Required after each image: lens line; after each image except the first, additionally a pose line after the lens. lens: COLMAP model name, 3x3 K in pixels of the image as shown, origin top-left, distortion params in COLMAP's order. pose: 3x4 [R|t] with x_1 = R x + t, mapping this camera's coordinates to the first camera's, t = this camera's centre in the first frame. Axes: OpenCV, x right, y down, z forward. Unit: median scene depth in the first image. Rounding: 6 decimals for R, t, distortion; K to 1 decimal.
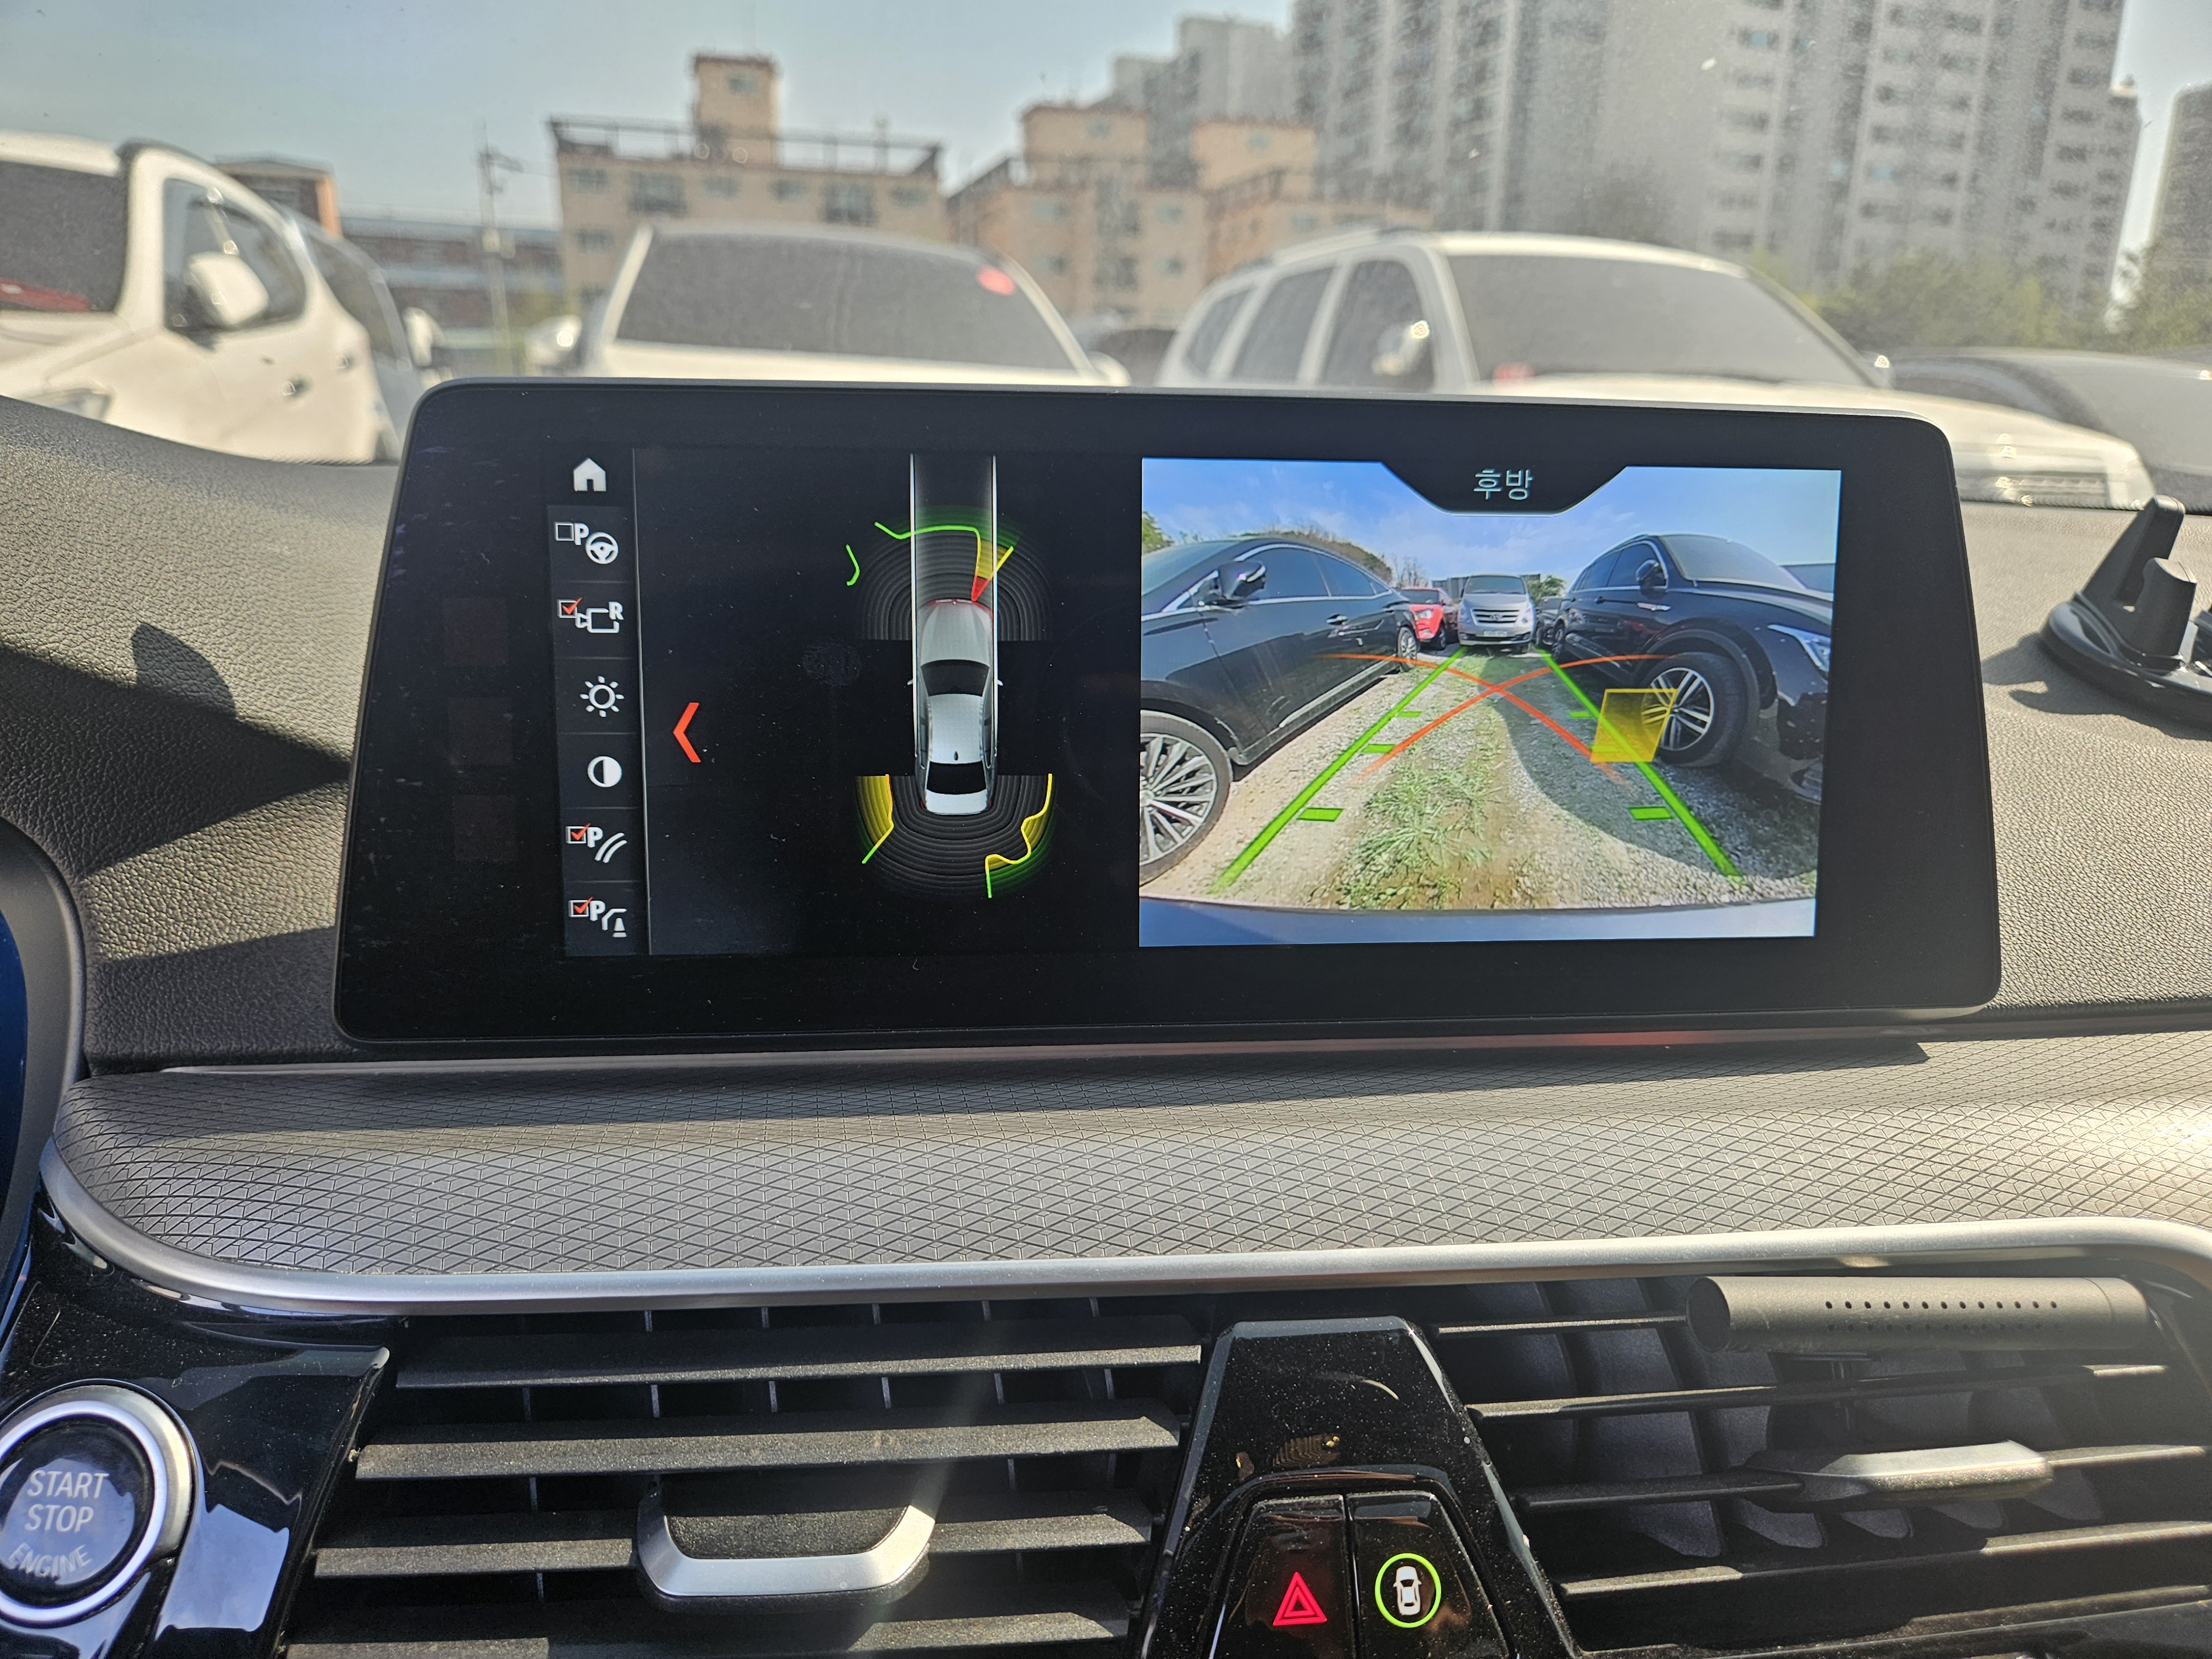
lens RADIAL K [[1474.4, 0, 1063.8], [0, 1474.4, 880.9], [0, 0, 1]] dist [0.056586, -0.047376]
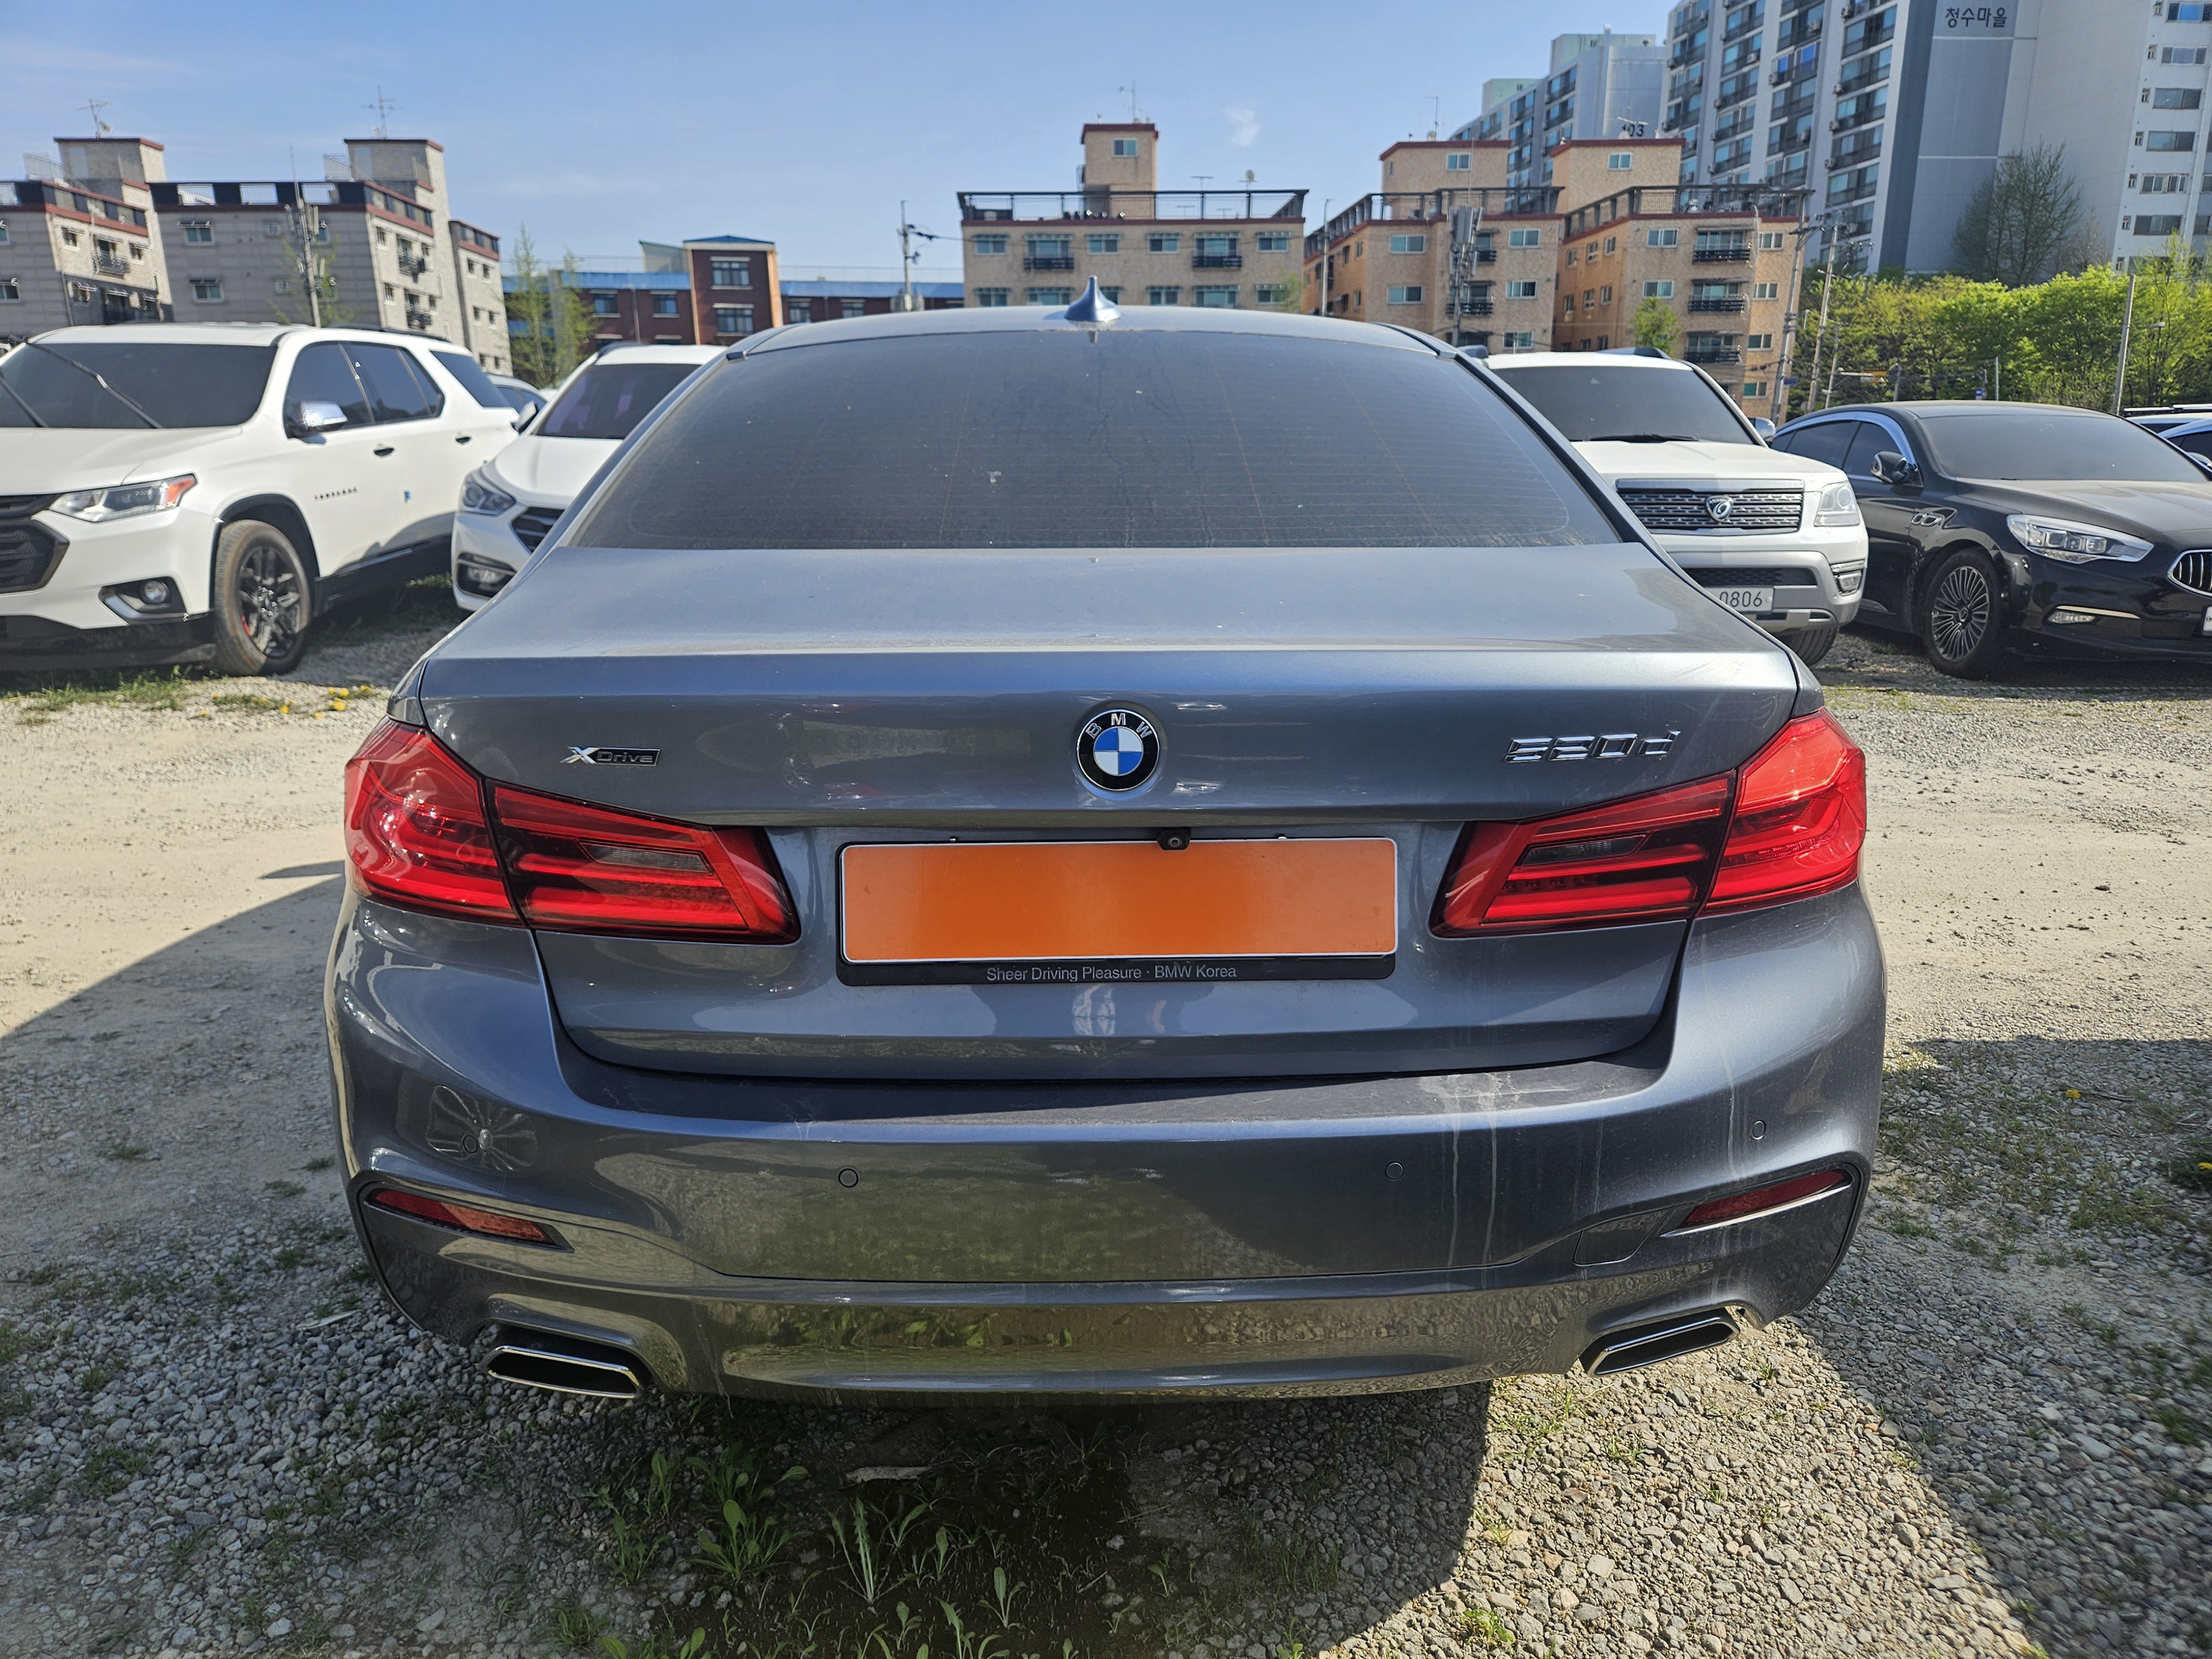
lens RADIAL K [[1474.4, 0, 1096.1], [0, 1474.4, 850.2], [0, 0, 1]] dist [0.056586, -0.047376]
pose [[0.975741, 0.029646, -0.216912, 1.838912], [-0.035903, 0.999043, -0.024962, 1.548451], [0.215965, 0.032144, 0.975872, -6.760945]]
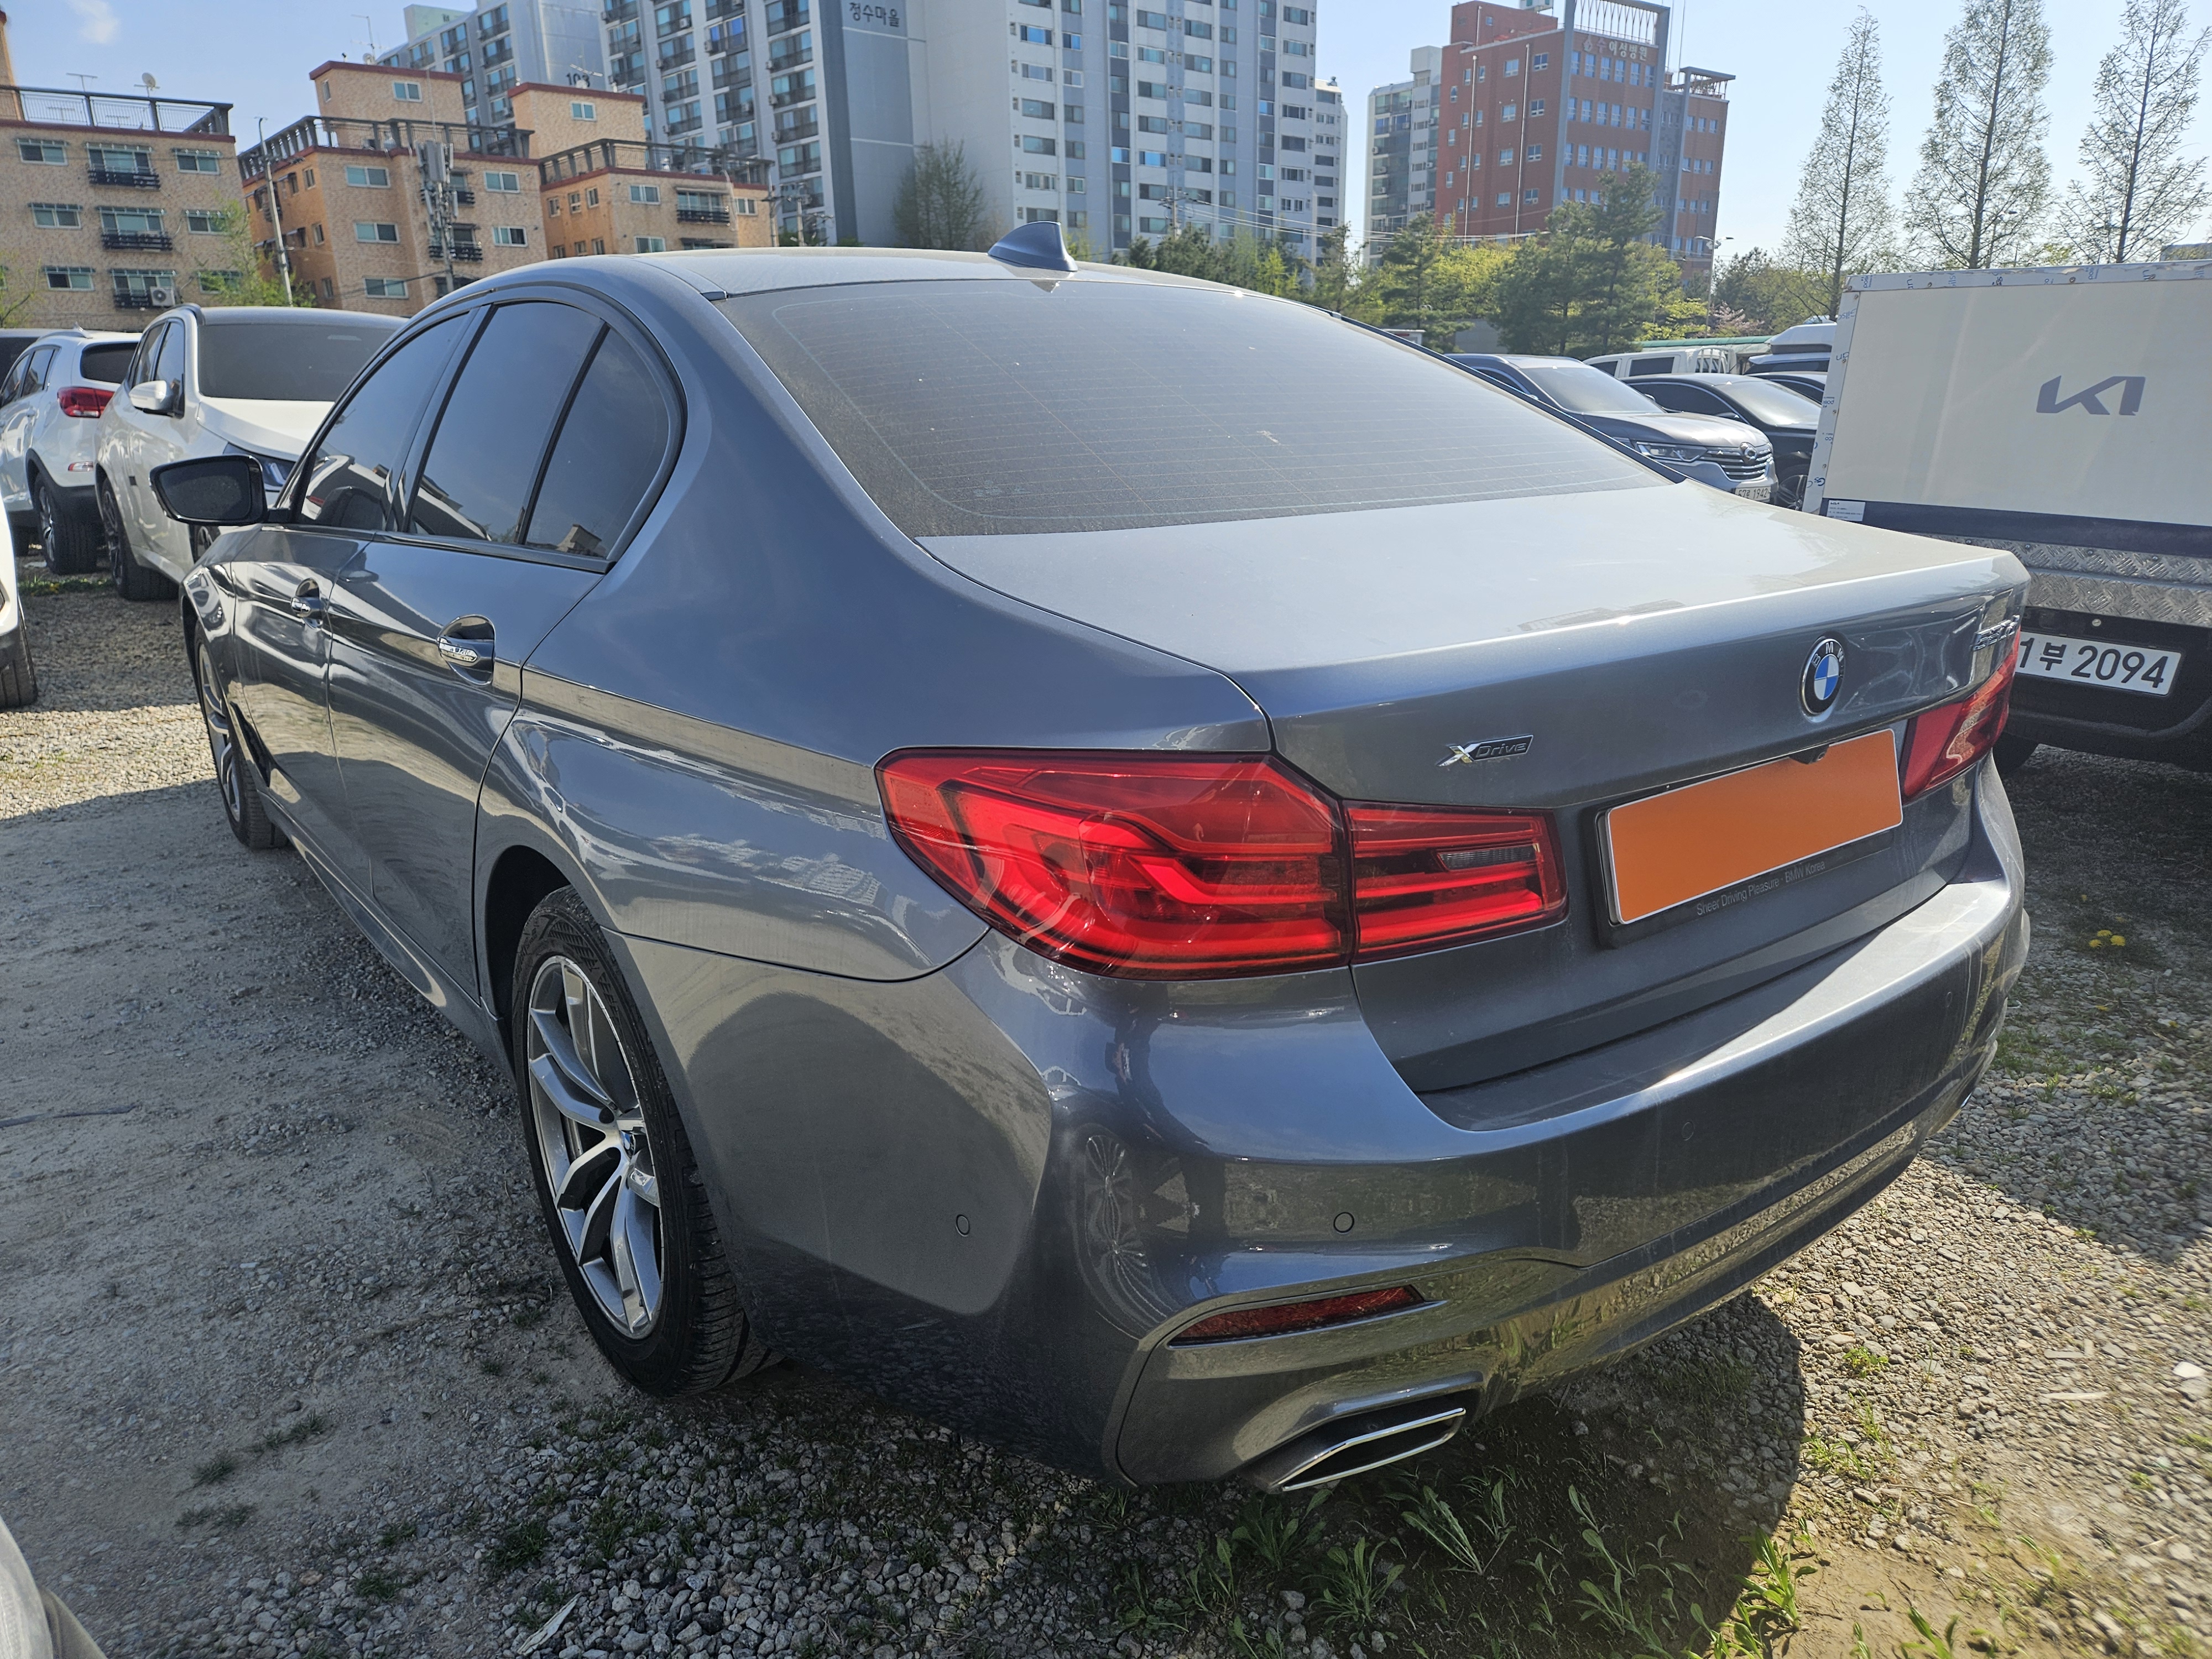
lens RADIAL K [[1474.4, 0, 1124.3], [0, 1474.4, 841.2], [0, 0, 1]] dist [0.056586, -0.047376]
pose [[0.909854, -0.152193, 0.386009, -0.110257], [0.150972, 0.987964, 0.033676, 1.397321], [-0.386488, 0.027637, 0.921880, -6.540427]]
